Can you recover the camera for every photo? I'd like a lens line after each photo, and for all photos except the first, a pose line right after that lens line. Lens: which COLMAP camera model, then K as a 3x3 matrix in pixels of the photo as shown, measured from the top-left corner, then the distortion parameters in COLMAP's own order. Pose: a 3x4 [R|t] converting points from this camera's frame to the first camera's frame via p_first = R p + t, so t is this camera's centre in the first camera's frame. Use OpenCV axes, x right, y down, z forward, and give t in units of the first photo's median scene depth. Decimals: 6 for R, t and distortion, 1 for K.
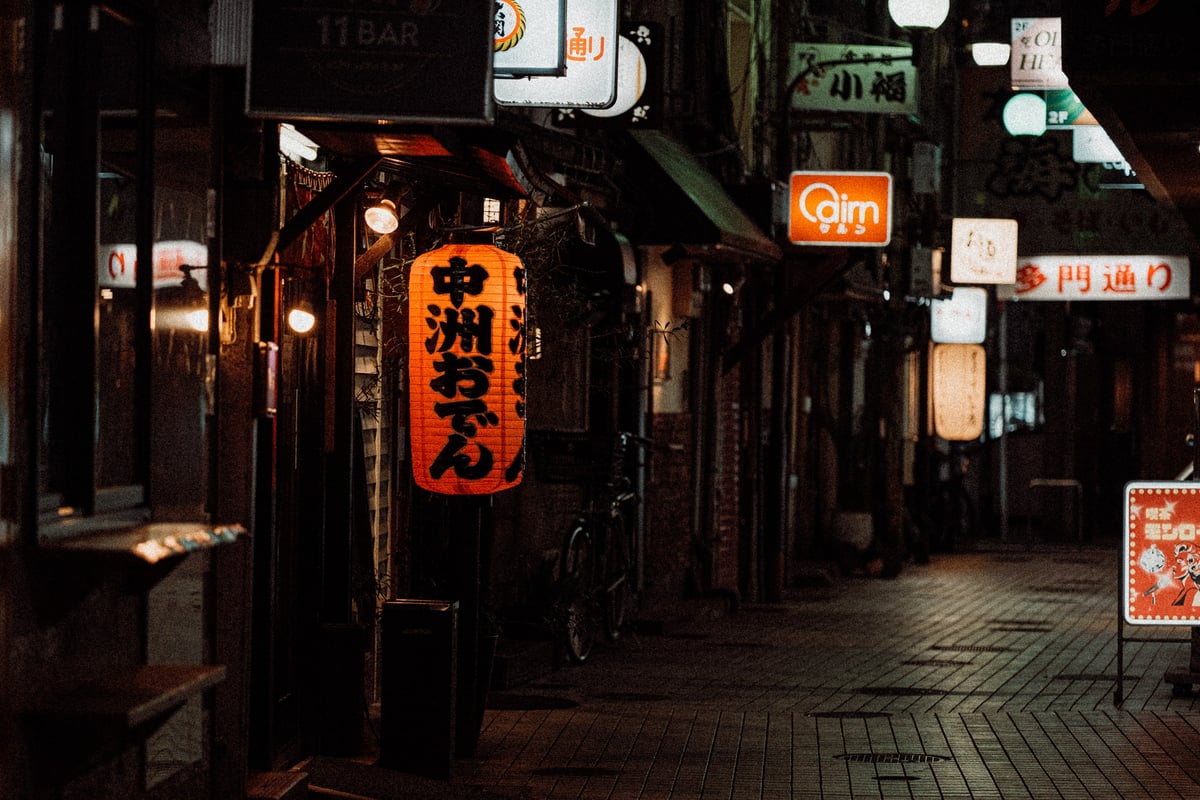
lens RADIAL K [[3987.7, 0, 599.8], [0, 3987.7, 400.2], [0, 0, 1]] dist [0.127901, 0.000000]
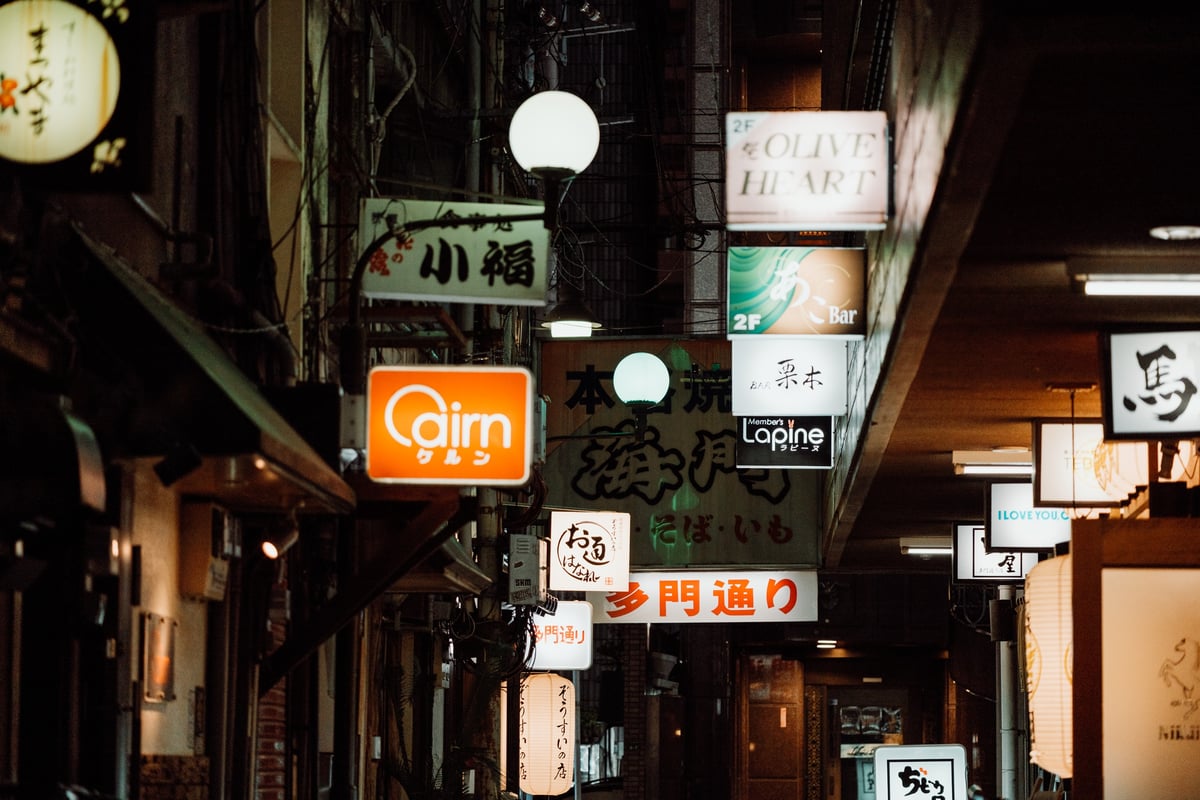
lens RADIAL K [[3987.7, 0, 599.6], [0, 3987.7, 400.2], [0, 0, 1]] dist [0.127901, 0.000000]
pose [[0.992800, 0.002306, 0.119763, 0.008346], [0.008446, 0.995979, -0.089193, 0.003778], [-0.119487, 0.089562, 0.988788, 0.358365]]
